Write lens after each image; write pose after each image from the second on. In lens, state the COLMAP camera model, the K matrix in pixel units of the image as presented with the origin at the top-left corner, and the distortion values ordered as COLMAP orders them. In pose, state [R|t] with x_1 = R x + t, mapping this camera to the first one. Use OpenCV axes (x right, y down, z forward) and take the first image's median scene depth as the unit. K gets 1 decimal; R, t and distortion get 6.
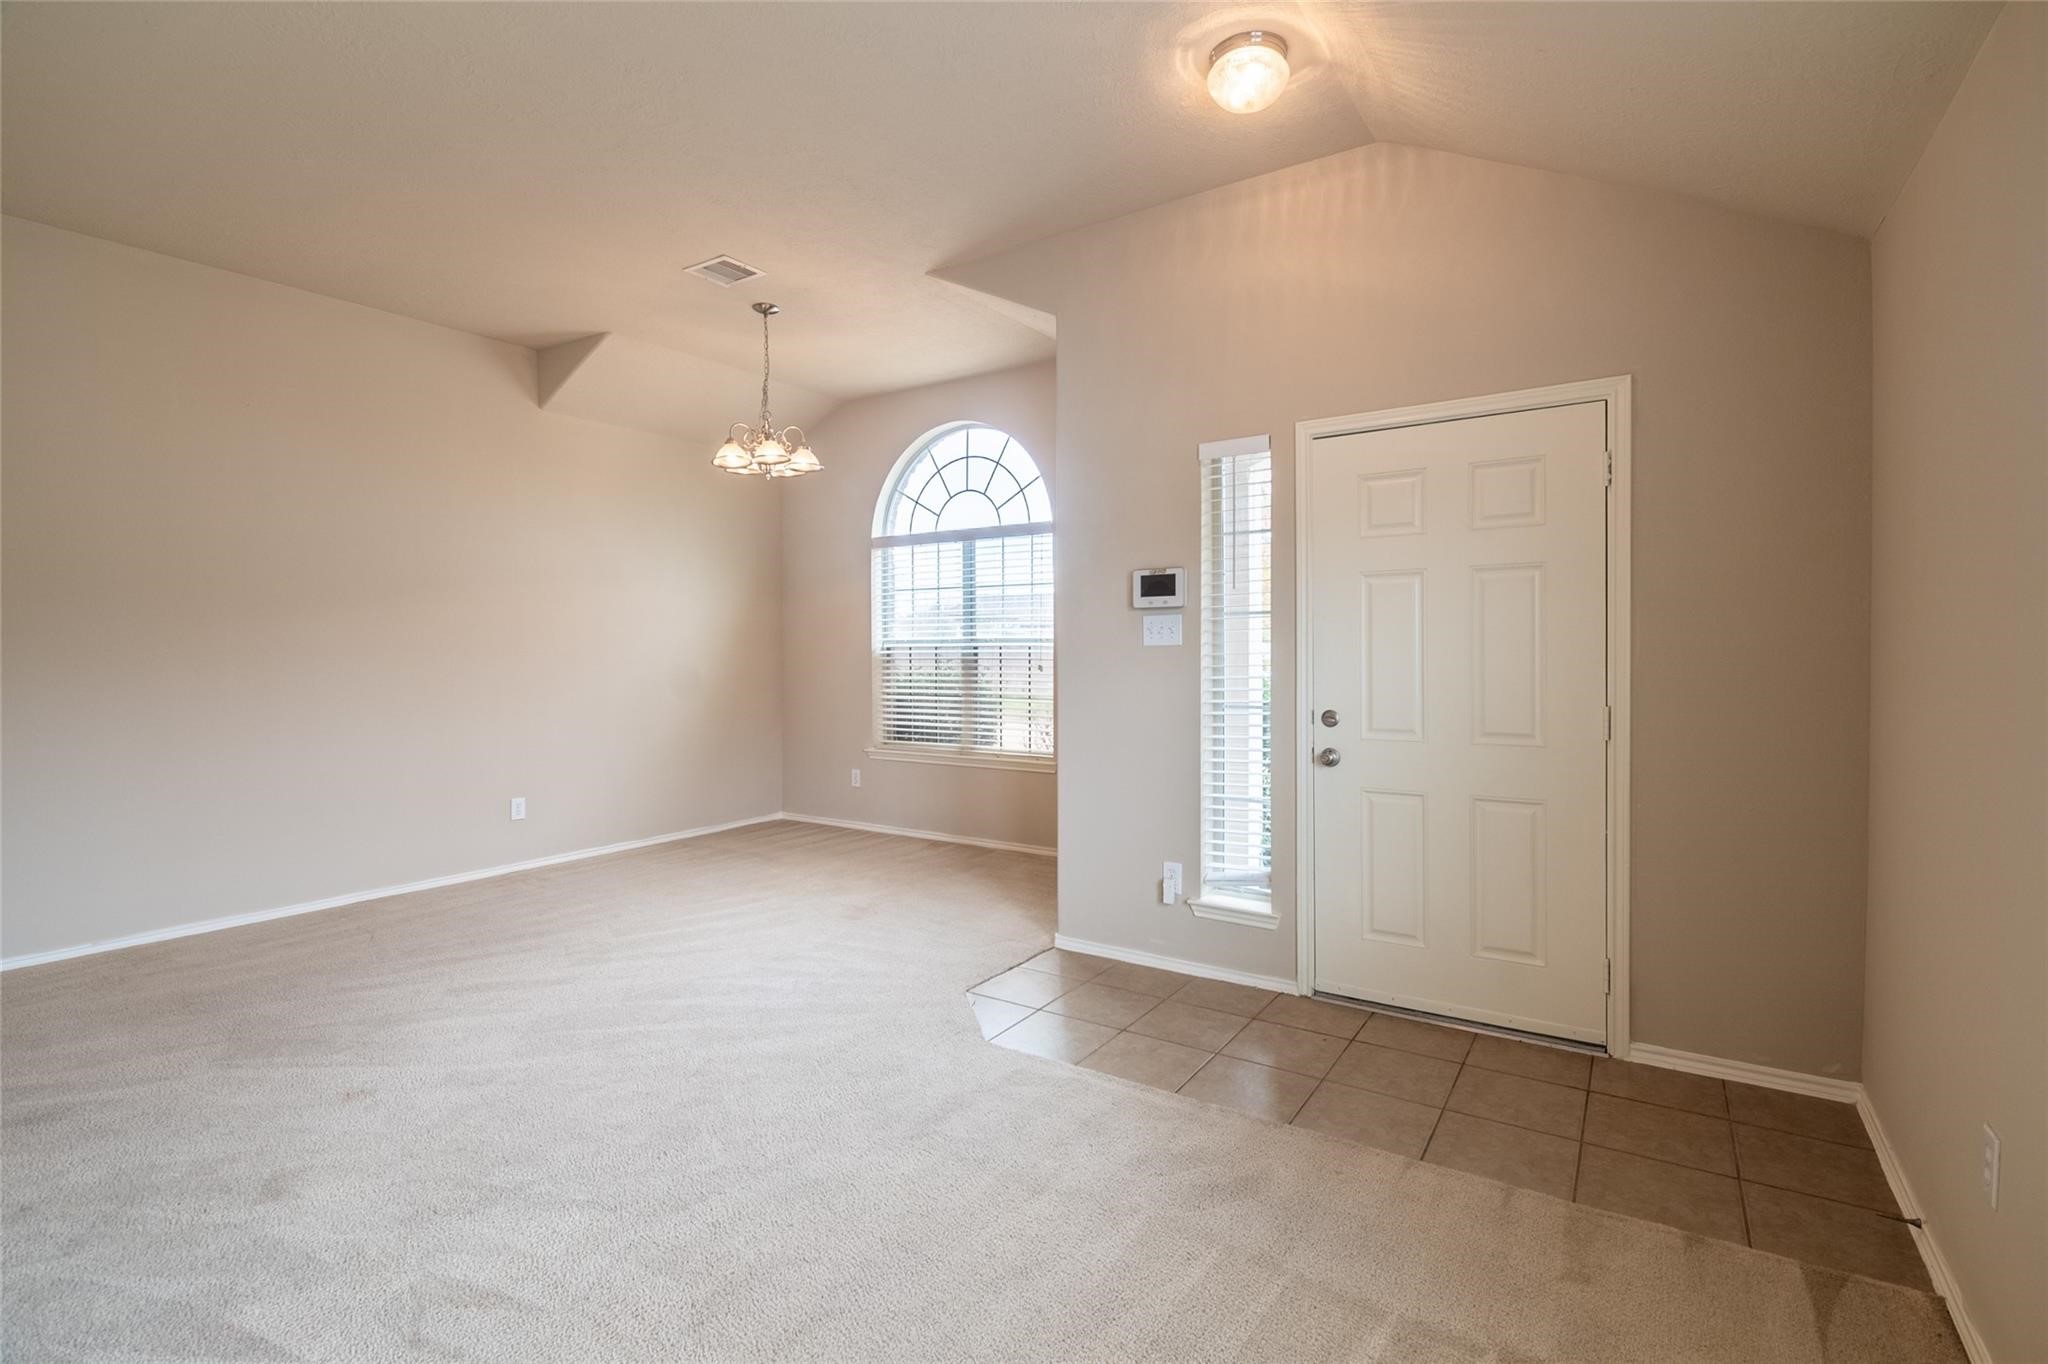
lens RADIAL K [[951.1, 0, 1037.8], [0, 951.1, 677.0], [0, 0, 1]] dist [-0.005413, -0.001004]
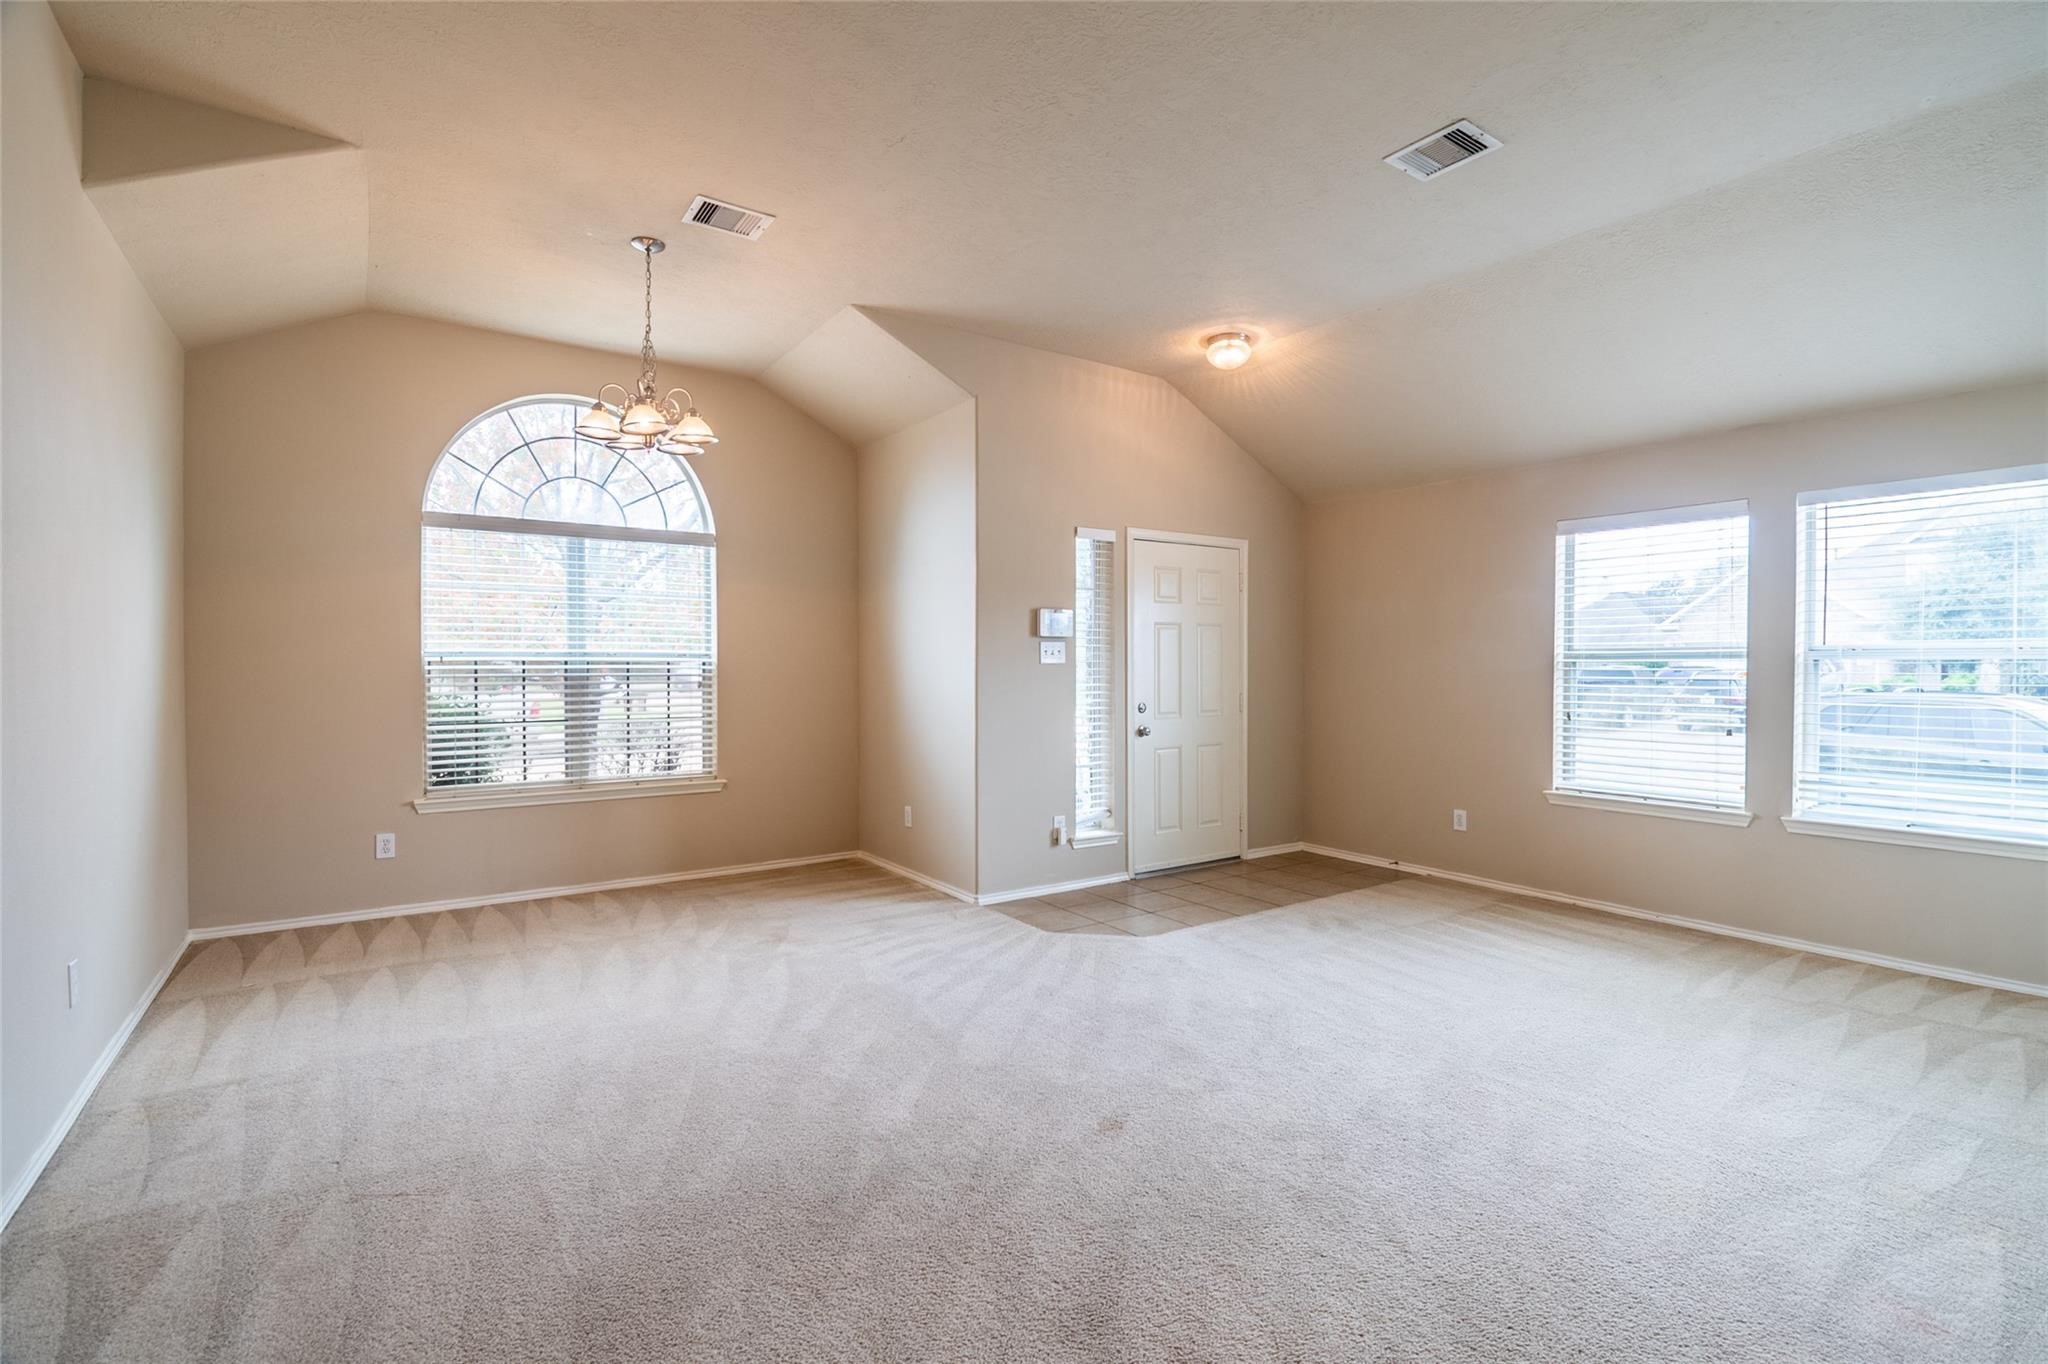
lens RADIAL K [[951.1, 0, 1037.8], [0, 951.1, 677.0], [0, 0, 1]] dist [-0.005413, -0.001004]
pose [[0.356845, -0.009523, 0.934115, -1.190341], [0.023433, 0.999725, 0.001240, -0.015285], [-0.933870, 0.021447, 0.356970, 0.516473]]
